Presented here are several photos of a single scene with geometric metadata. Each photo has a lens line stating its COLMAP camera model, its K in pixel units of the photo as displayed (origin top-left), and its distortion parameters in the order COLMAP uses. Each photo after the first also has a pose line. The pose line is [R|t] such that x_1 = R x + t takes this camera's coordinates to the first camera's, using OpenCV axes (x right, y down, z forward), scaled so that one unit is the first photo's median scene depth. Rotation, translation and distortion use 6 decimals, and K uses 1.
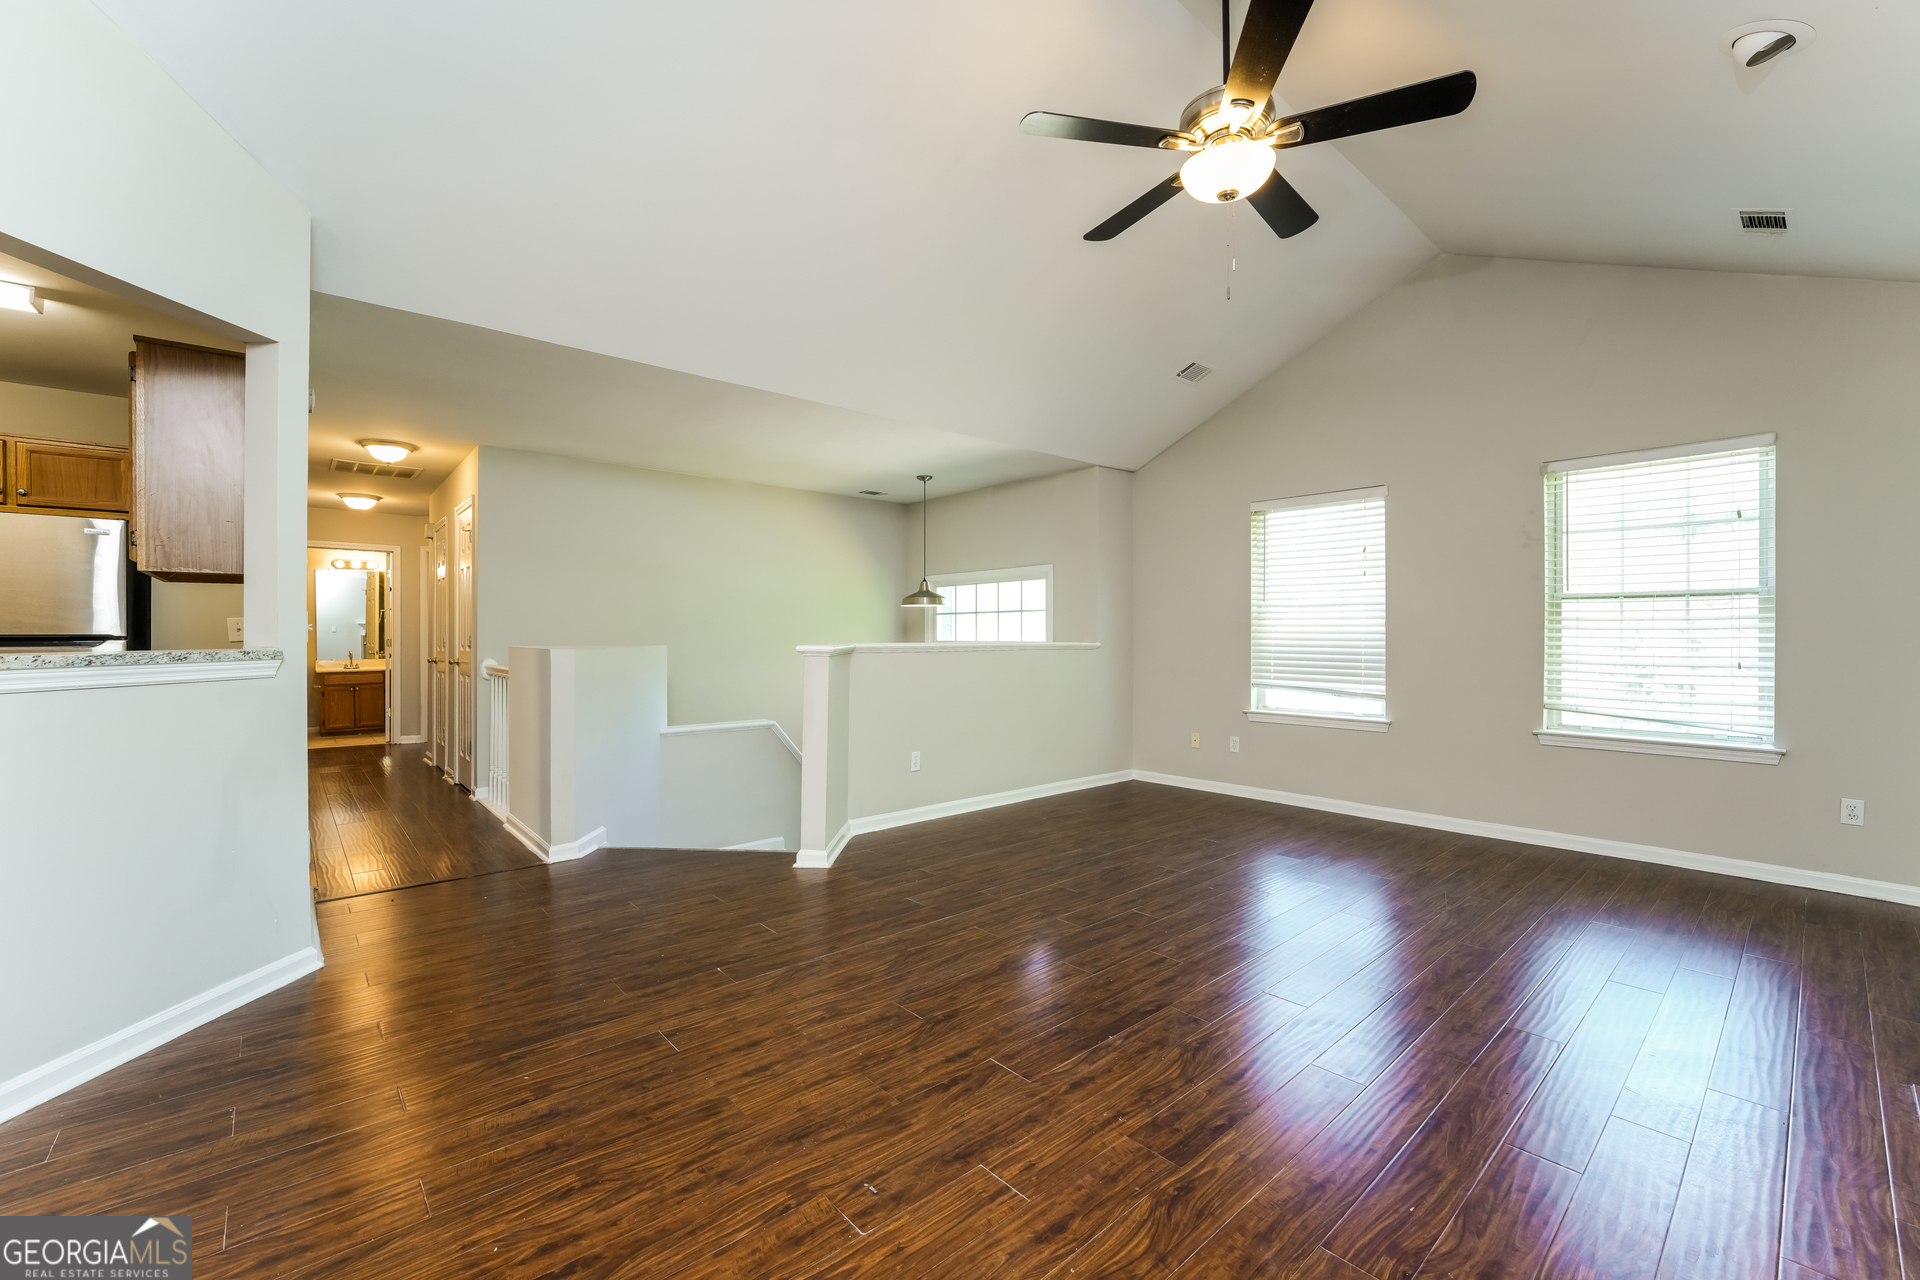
lens RADIAL K [[782.5, 0, 958.1], [0, 782.5, 638.5], [0, 0, 1]] dist [-0.021447, 0.002759]
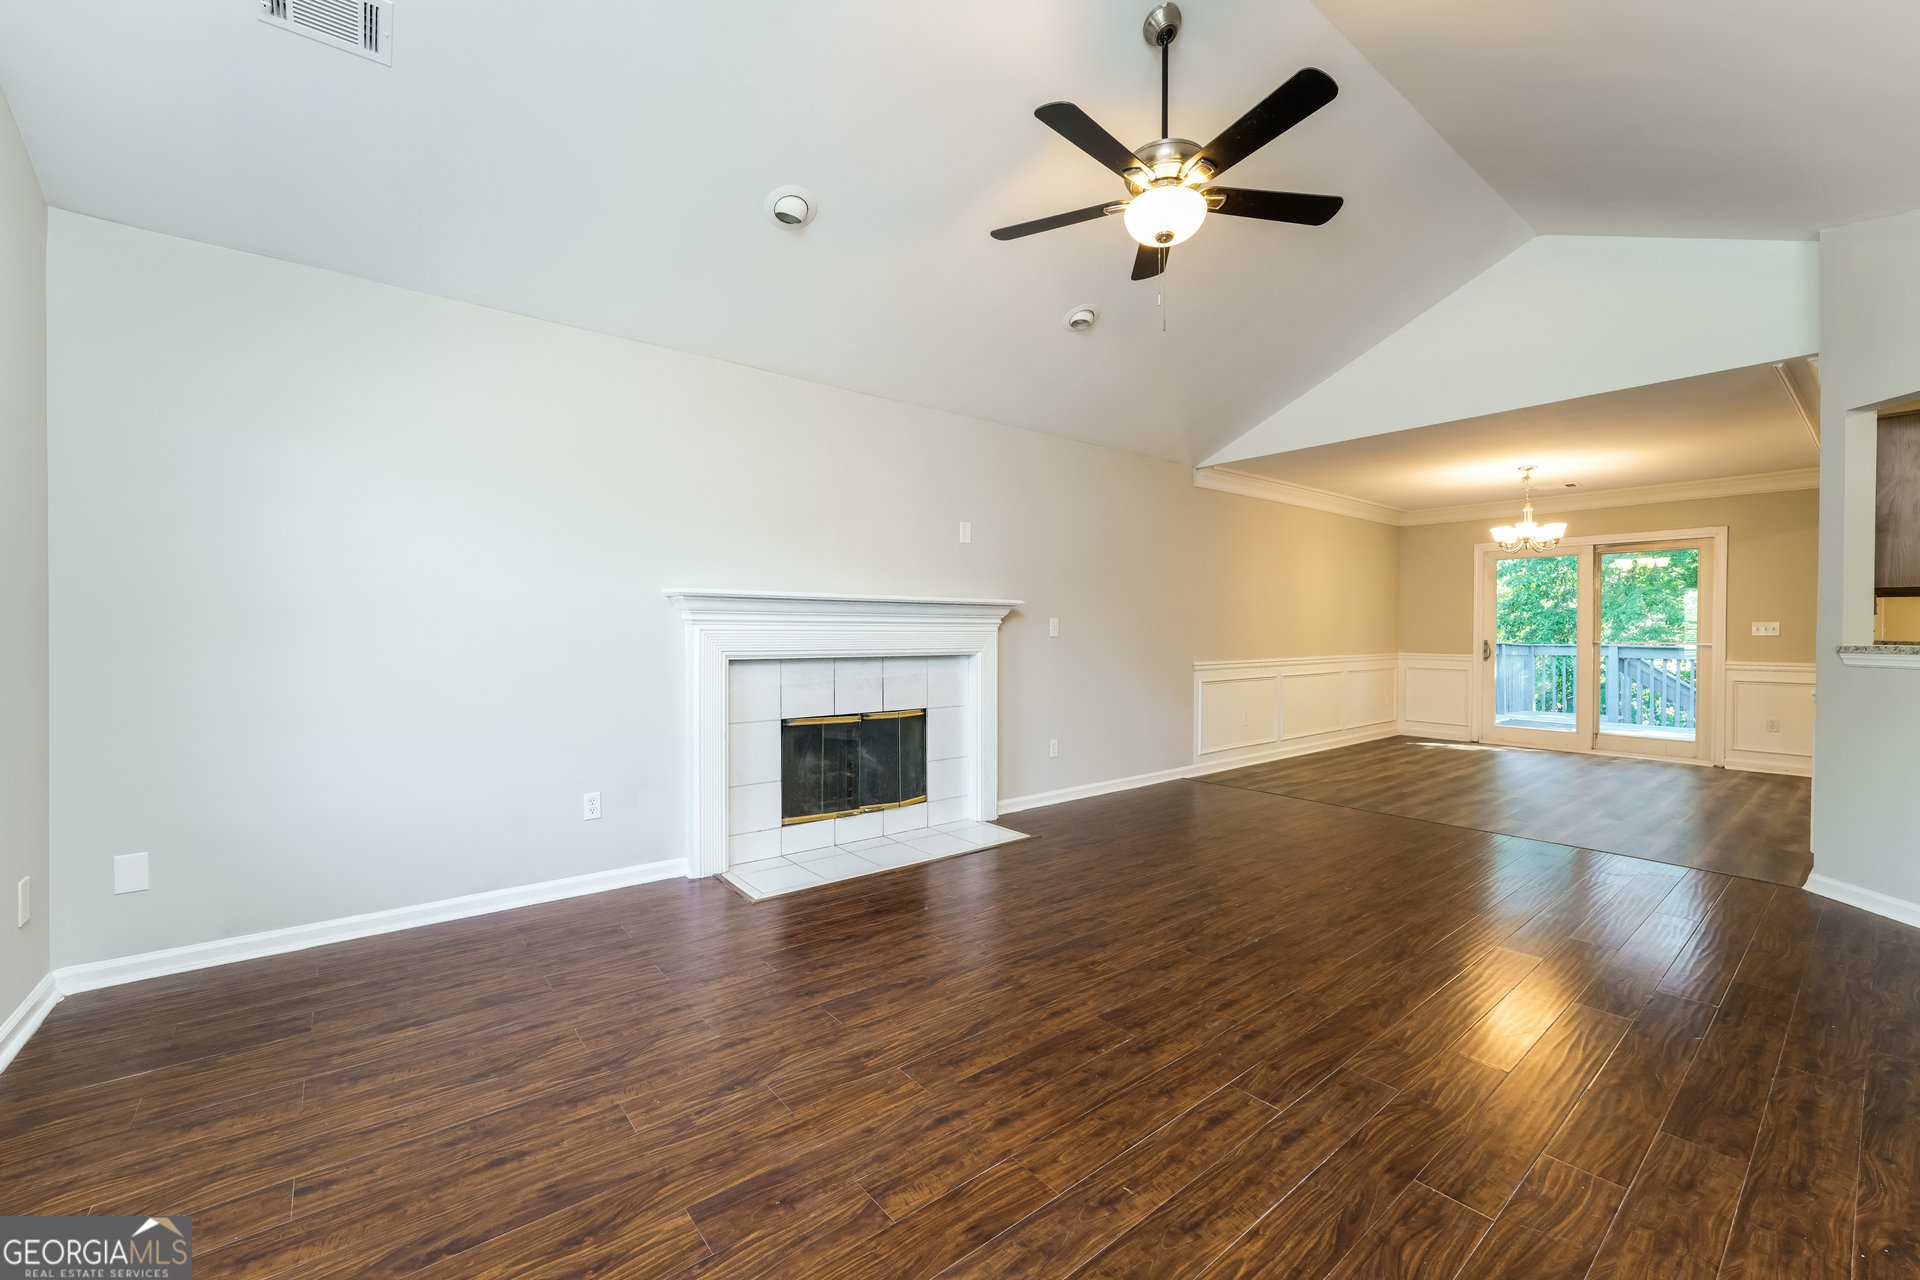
lens RADIAL K [[782.5, 0, 927.4], [0, 782.5, 630.8], [0, 0, 1]] dist [-0.021447, 0.002759]
pose [[-0.997470, -0.002711, 0.071042, 0.609712], [-0.002129, 0.999963, 0.008276, -0.021310], [-0.071062, 0.008104, -0.997439, 2.168832]]
